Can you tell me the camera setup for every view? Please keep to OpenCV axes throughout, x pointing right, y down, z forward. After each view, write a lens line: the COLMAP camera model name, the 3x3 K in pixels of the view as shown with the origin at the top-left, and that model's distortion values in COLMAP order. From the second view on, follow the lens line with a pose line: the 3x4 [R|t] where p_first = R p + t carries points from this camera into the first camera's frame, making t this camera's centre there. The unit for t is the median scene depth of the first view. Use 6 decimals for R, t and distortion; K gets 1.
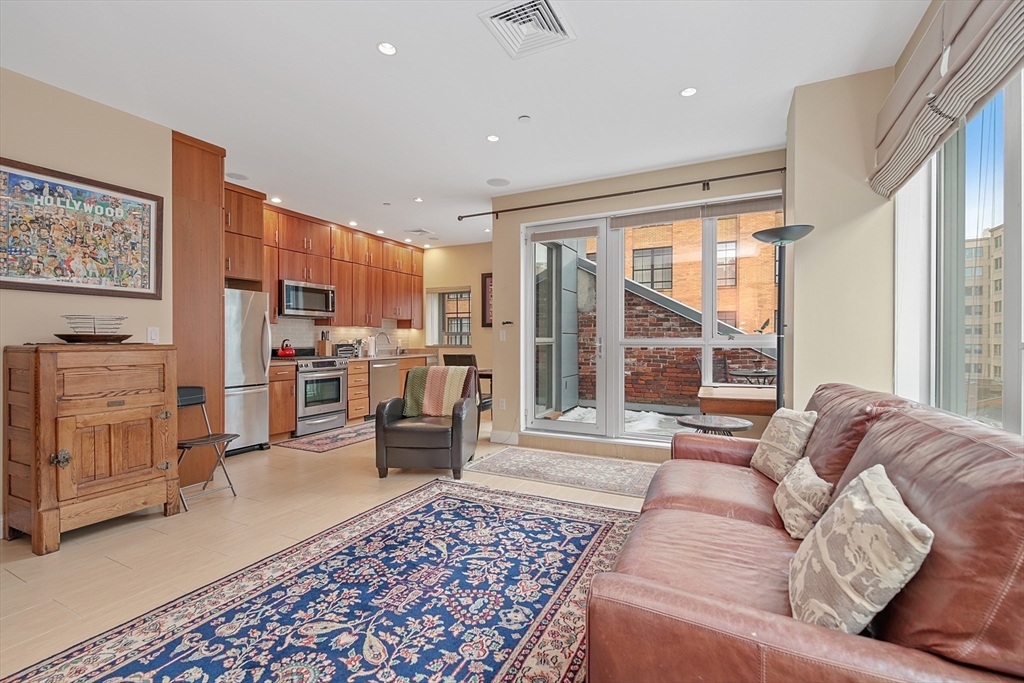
lens RADIAL K [[440.1, 0, 522.8], [0, 440.1, 344.5], [0, 0, 1]] dist [0.002585, -0.000243]
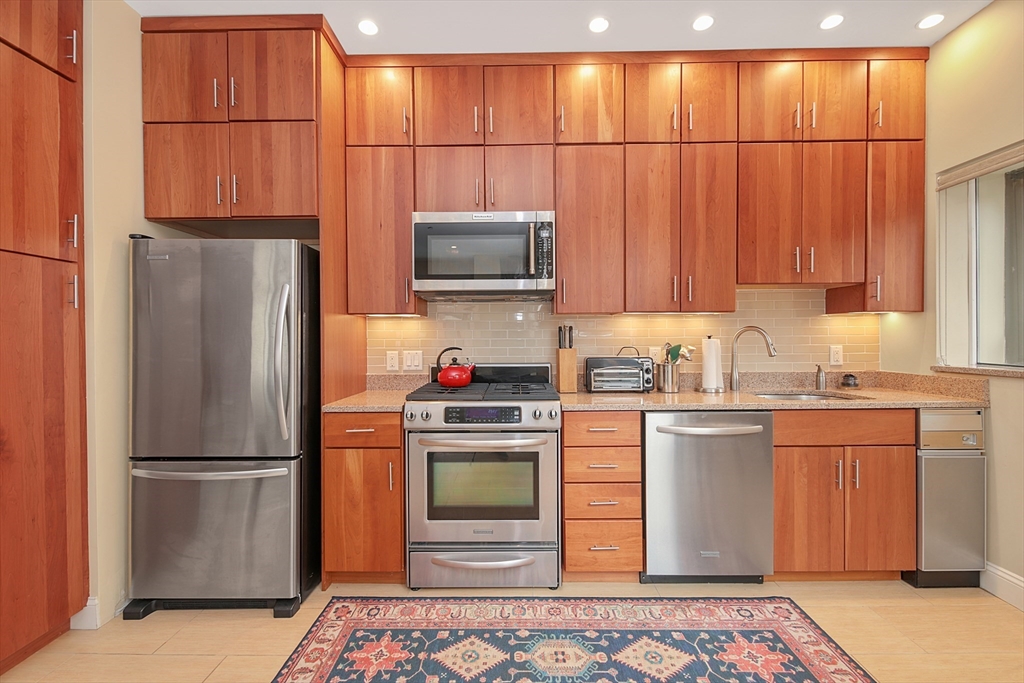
lens RADIAL K [[443.0, 0, 512.0], [0, 443.0, 341.5], [0, 0, 1]] dist [-0.001170, -0.000491]
pose [[0.420203, 0.004980, -0.907417, -0.087152], [-0.001977, 0.999988, 0.004572, -0.018393], [0.907428, -0.000127, 0.420207, 0.791420]]
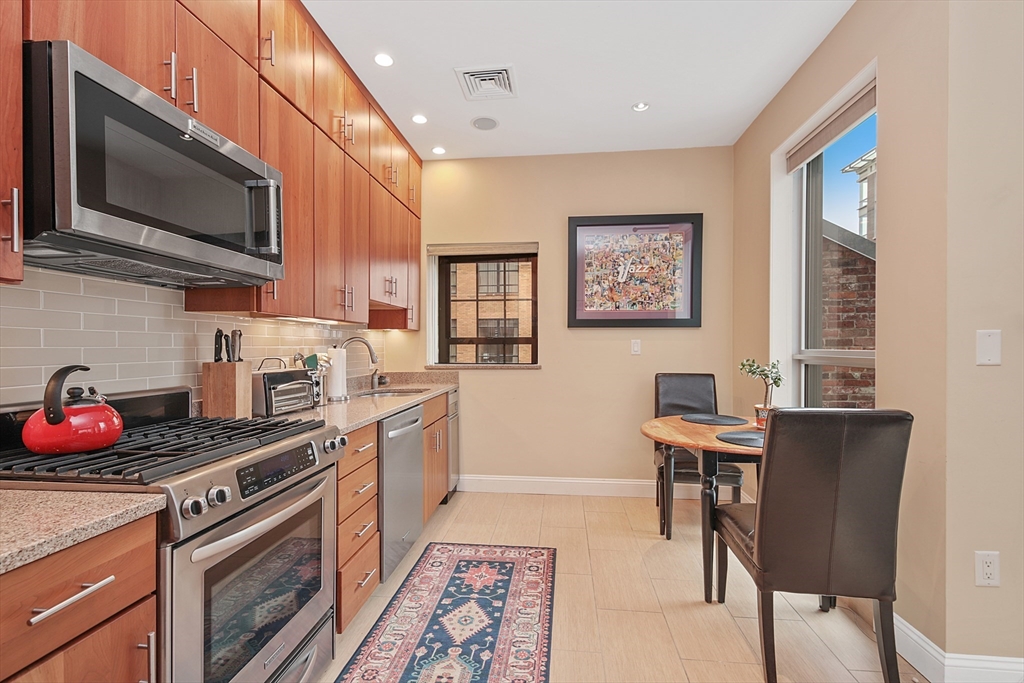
lens RADIAL K [[446.1, 0, 515.6], [0, 446.1, 352.3], [0, 0, 1]] dist [0.001599, 0.000084]
pose [[0.940049, -0.008306, 0.340938, -0.378118], [0.007359, 0.999965, 0.004071, -0.015959], [-0.340959, -0.001318, 0.940077, 0.669109]]
